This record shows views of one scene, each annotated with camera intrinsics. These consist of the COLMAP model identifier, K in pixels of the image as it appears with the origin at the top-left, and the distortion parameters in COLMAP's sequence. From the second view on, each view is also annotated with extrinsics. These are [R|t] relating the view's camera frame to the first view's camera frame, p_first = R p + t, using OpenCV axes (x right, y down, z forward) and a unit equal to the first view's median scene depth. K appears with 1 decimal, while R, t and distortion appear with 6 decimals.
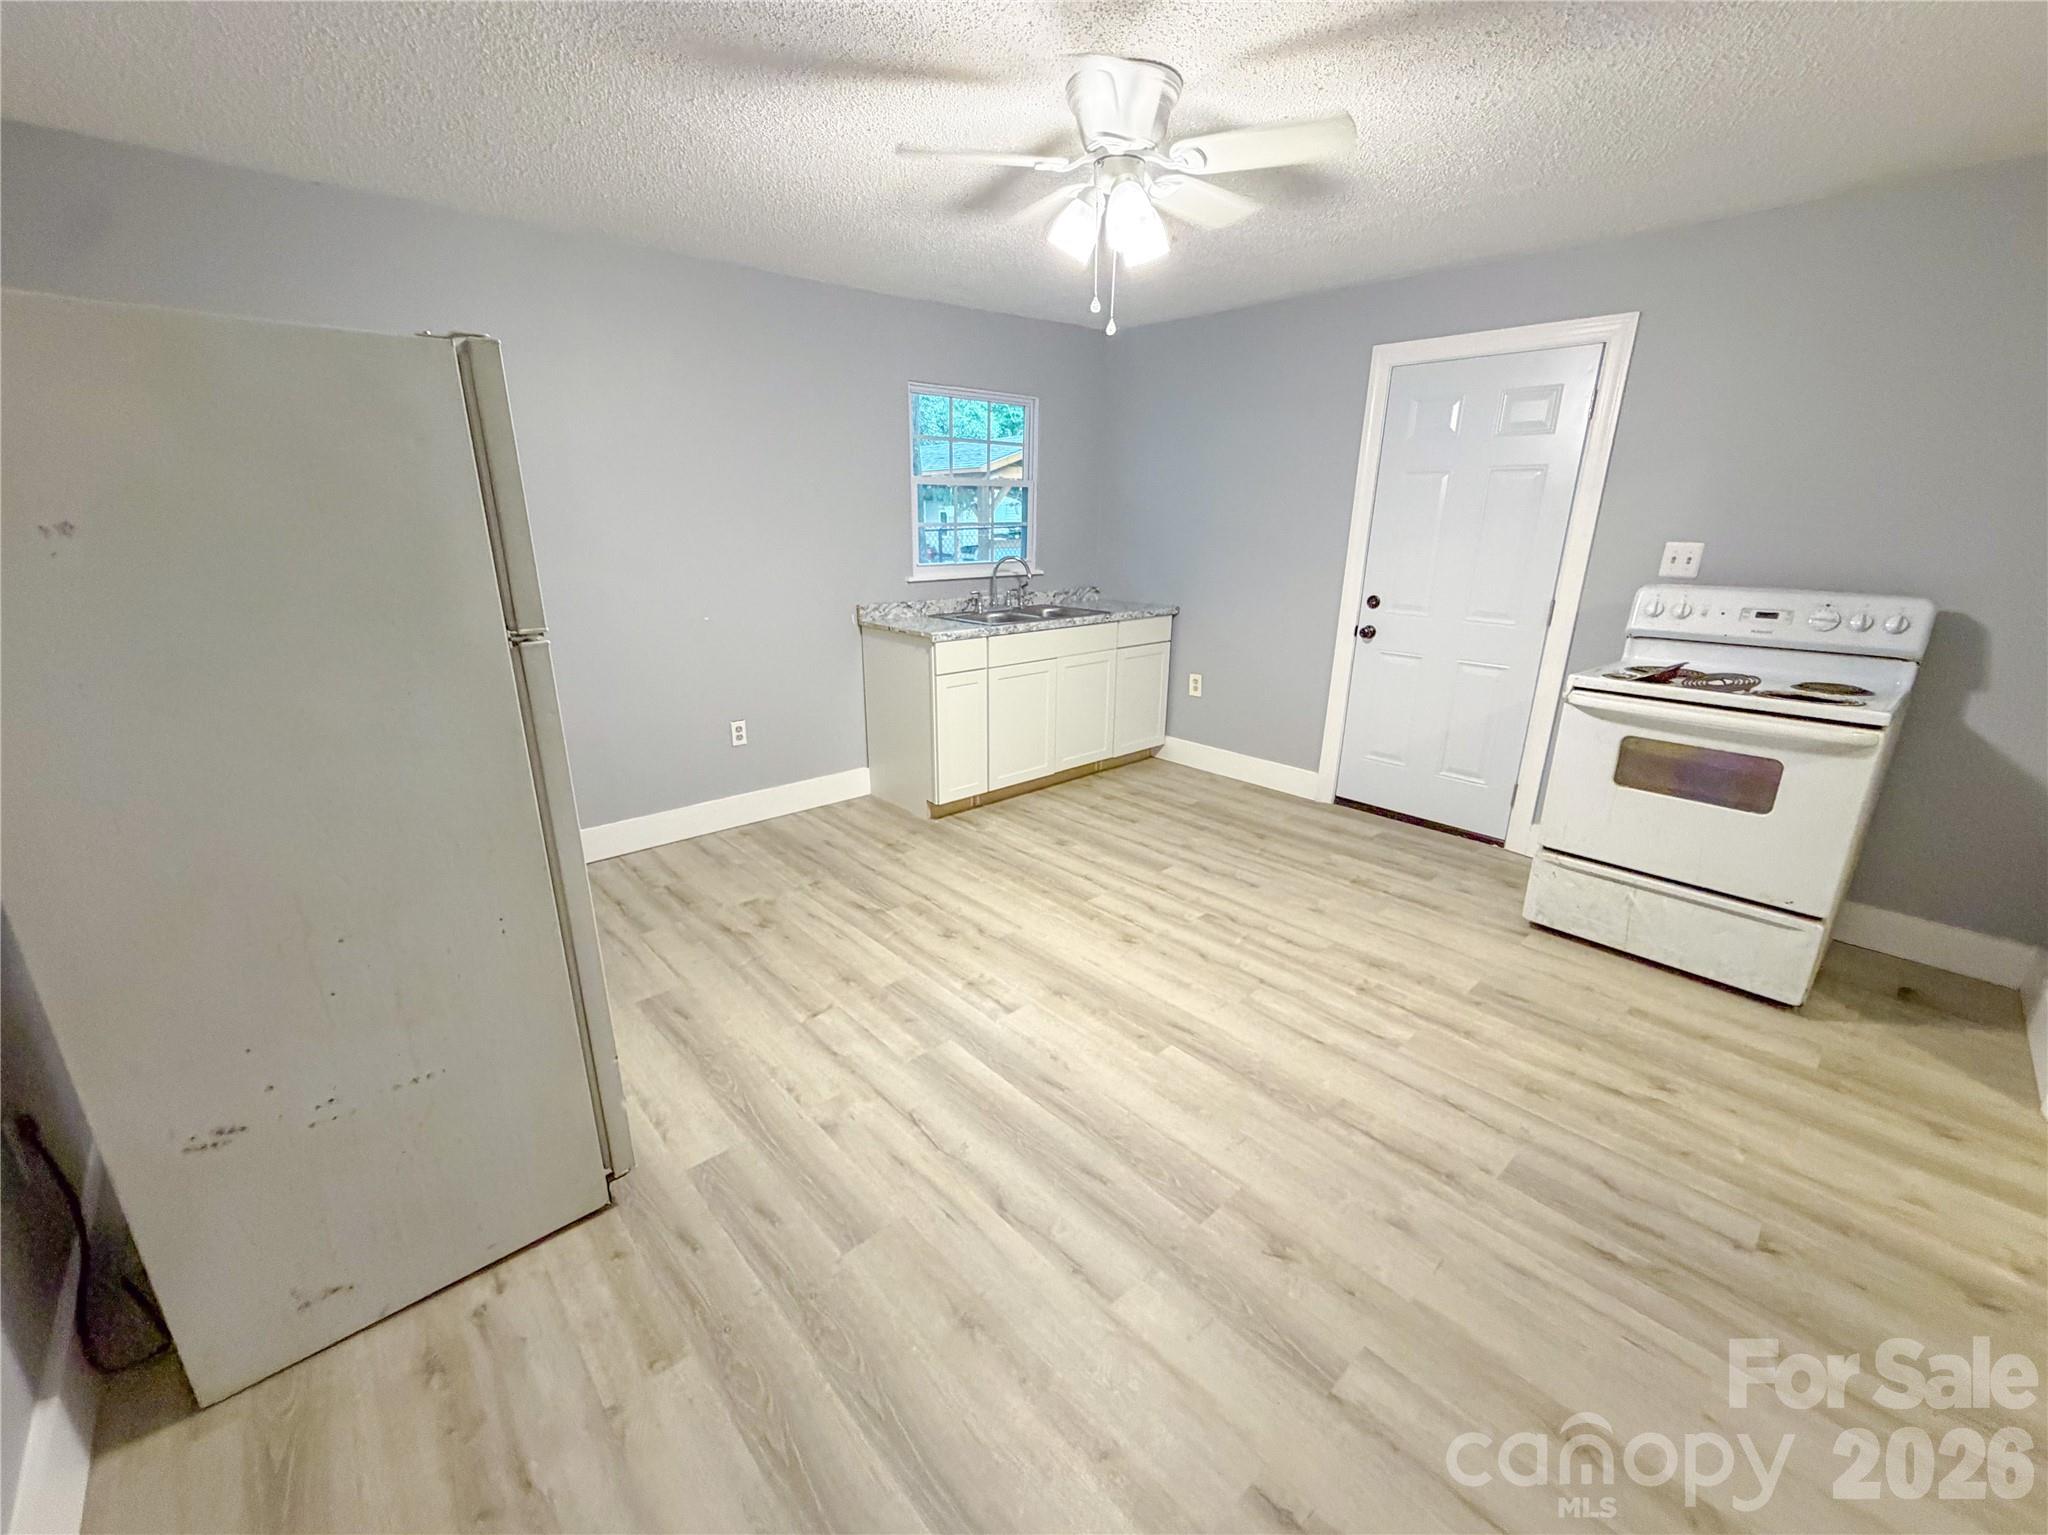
lens RADIAL K [[811.1, 0, 1017.9], [0, 811.1, 777.0], [0, 0, 1]] dist [-0.004735, -0.000202]
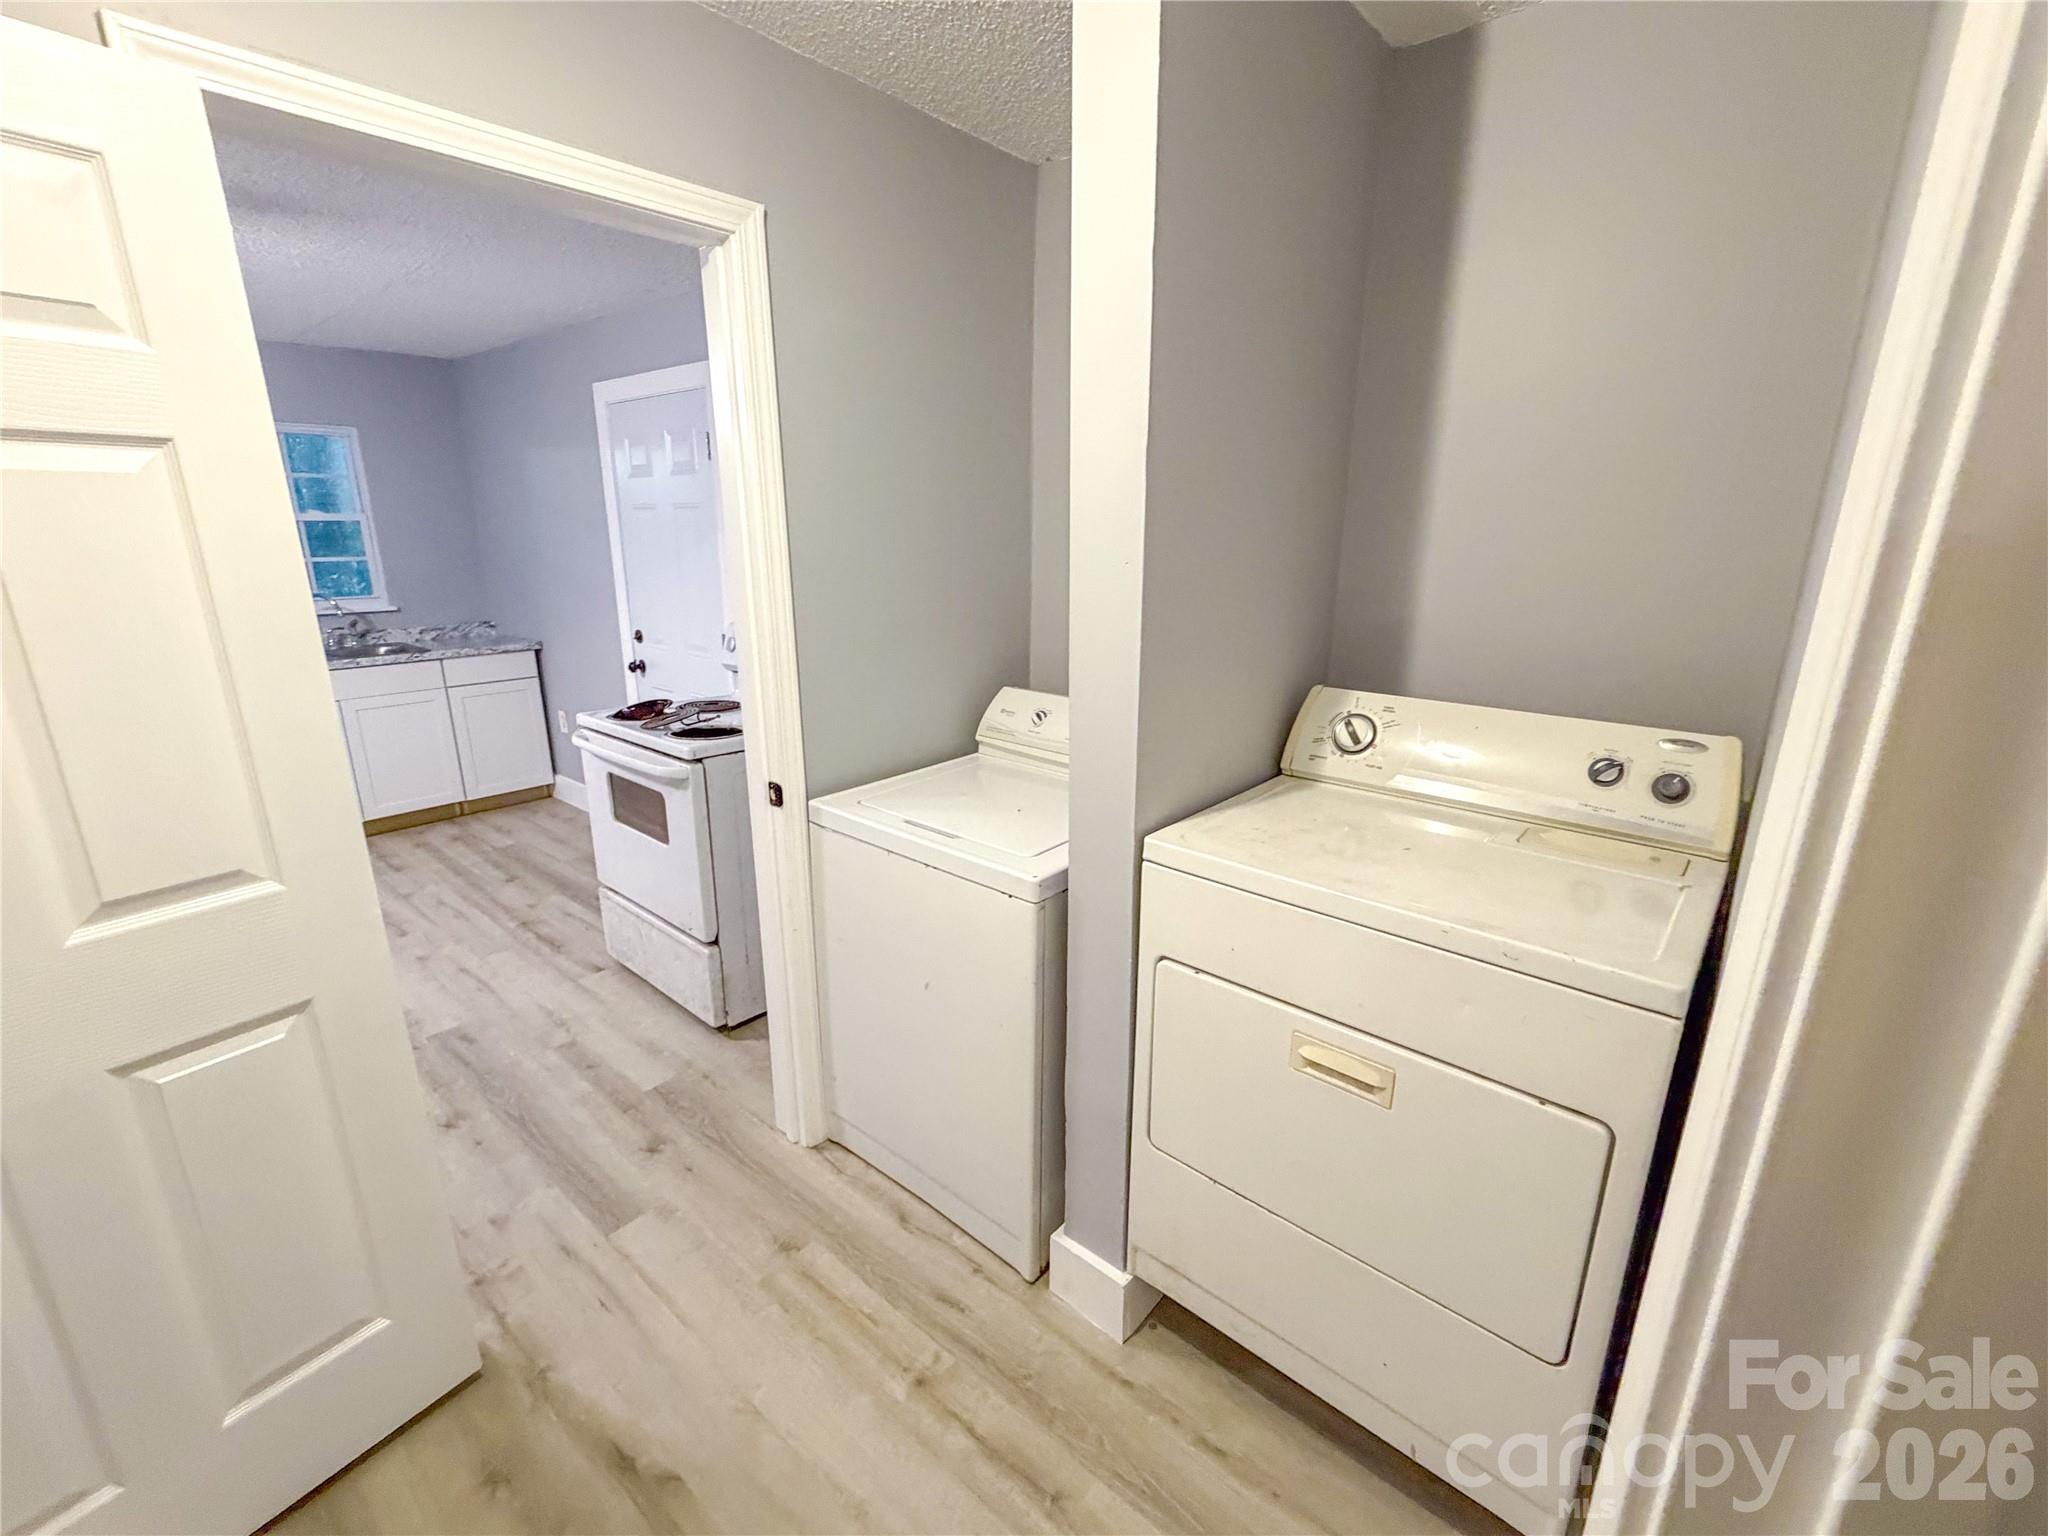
lens RADIAL K [[858.6, 0, 983.2], [0, 858.6, 767.8], [0, 0, 1]] dist [-0.000633, 0.000290]
pose [[0.991296, -0.038854, 0.125790, 0.858793], [0.044712, 0.998026, -0.044091, 0.012587], [-0.123828, 0.049332, 0.991077, -0.103543]]
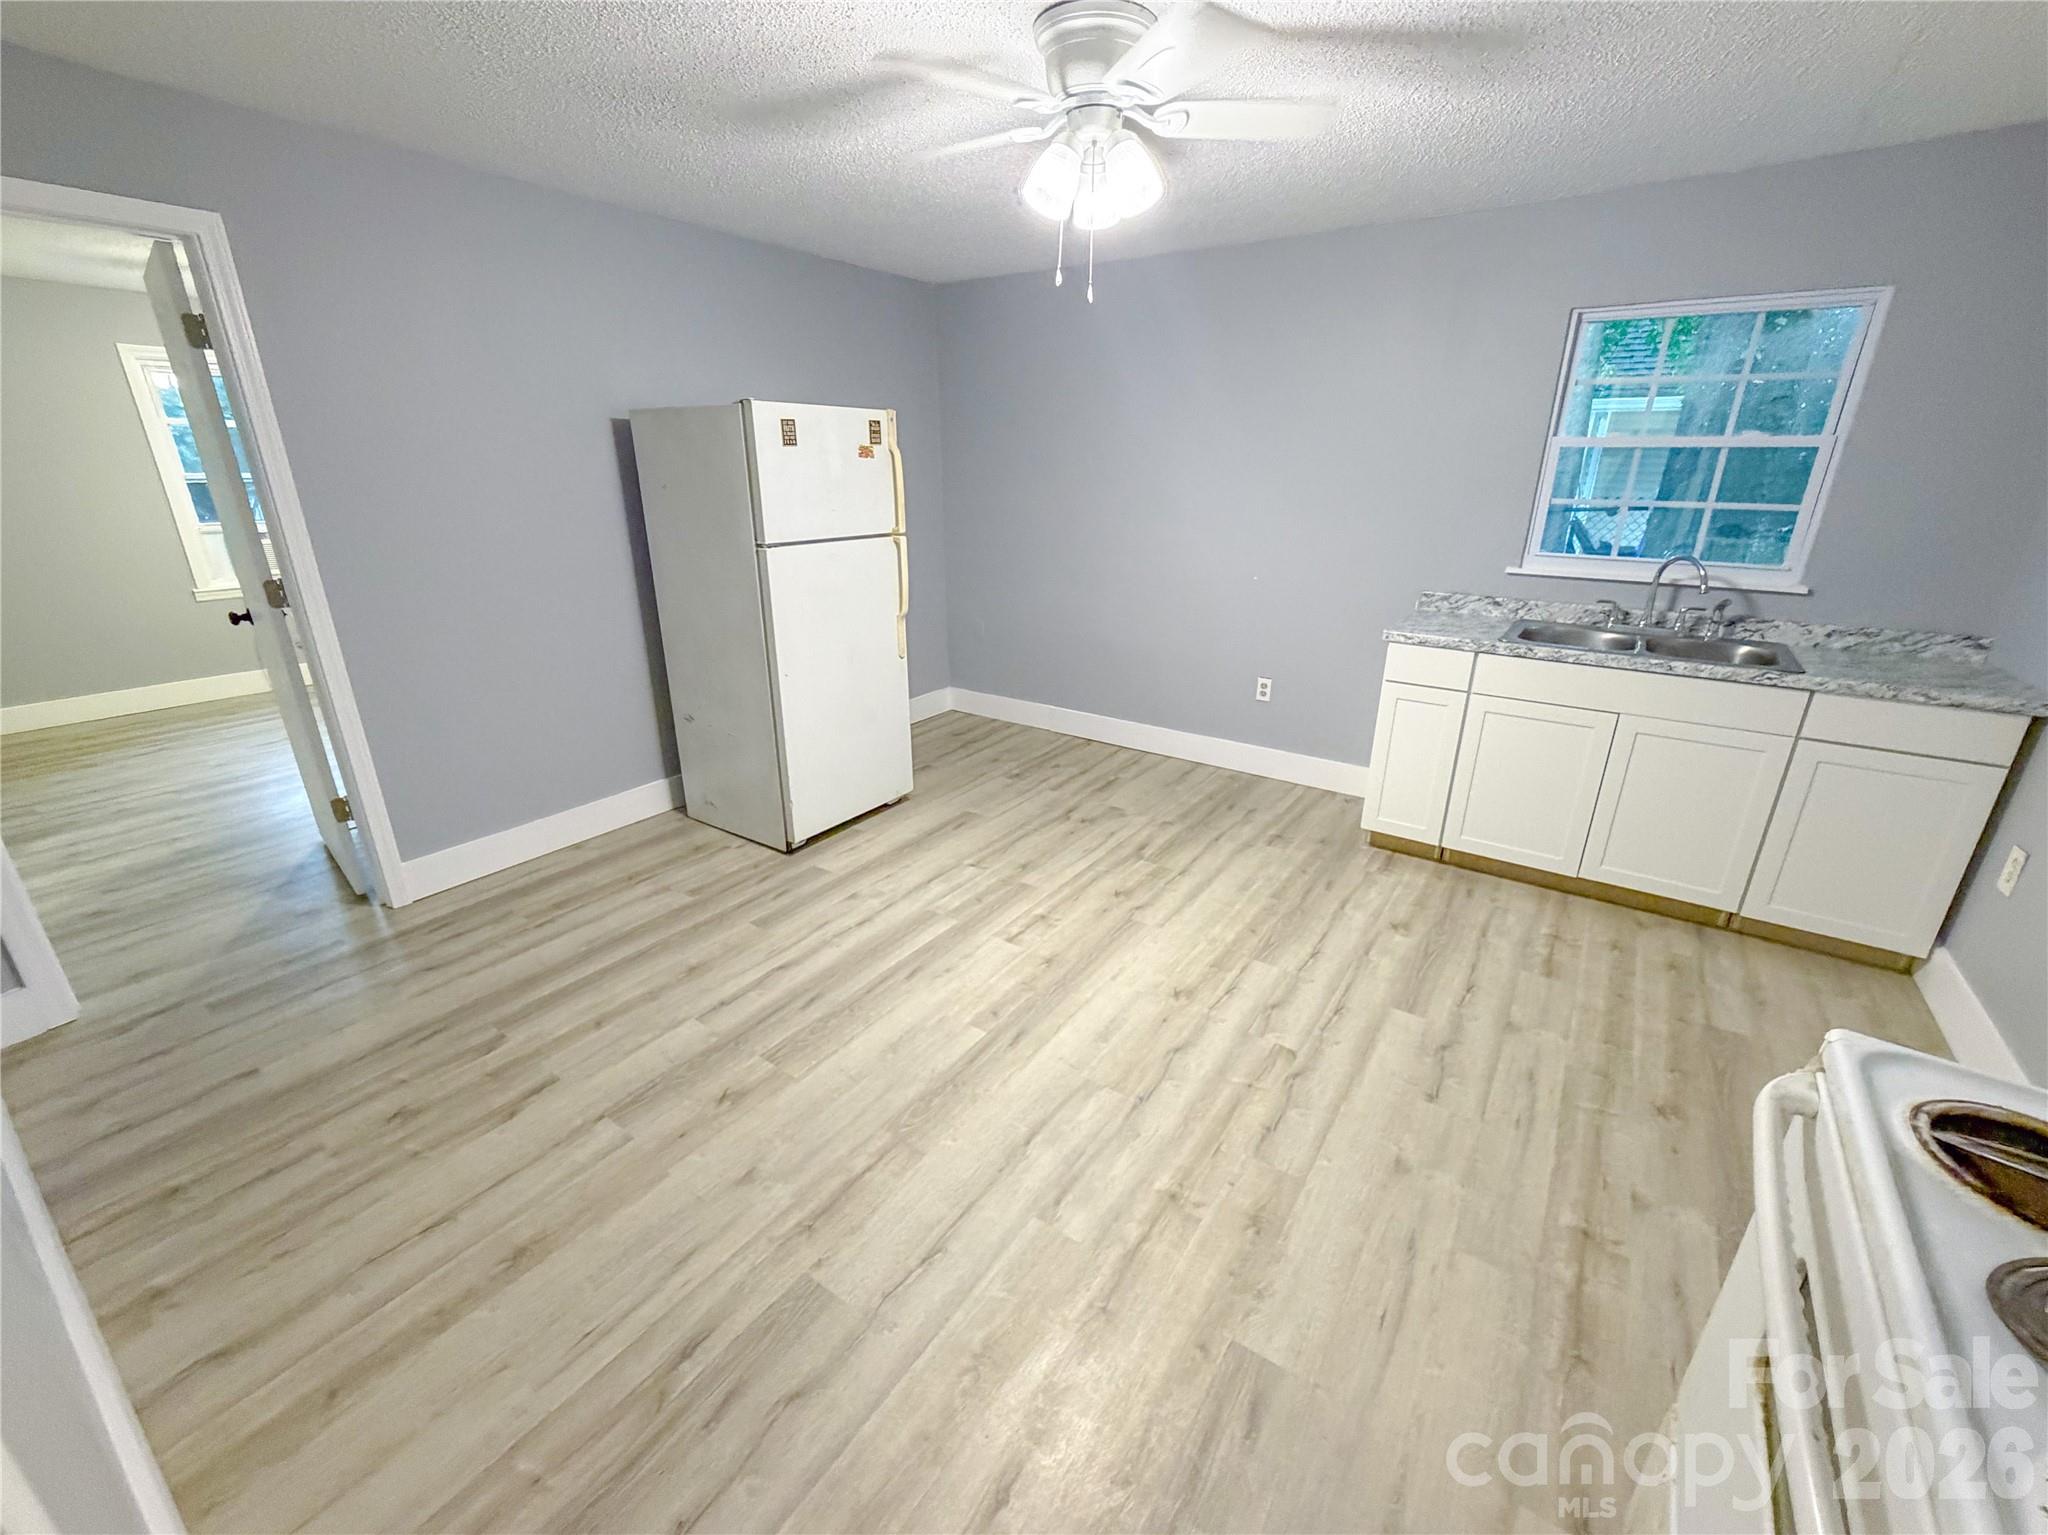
lens RADIAL K [[831.2, 0, 1033.1], [0, 831.2, 770.9], [0, 0, 1]] dist [-0.007921, -0.000272]
pose [[0.255933, 0.337843, -0.905737, 0.714363], [-0.305936, 0.917091, 0.255630, -0.168470], [0.917007, 0.211674, 0.338073, 0.451063]]
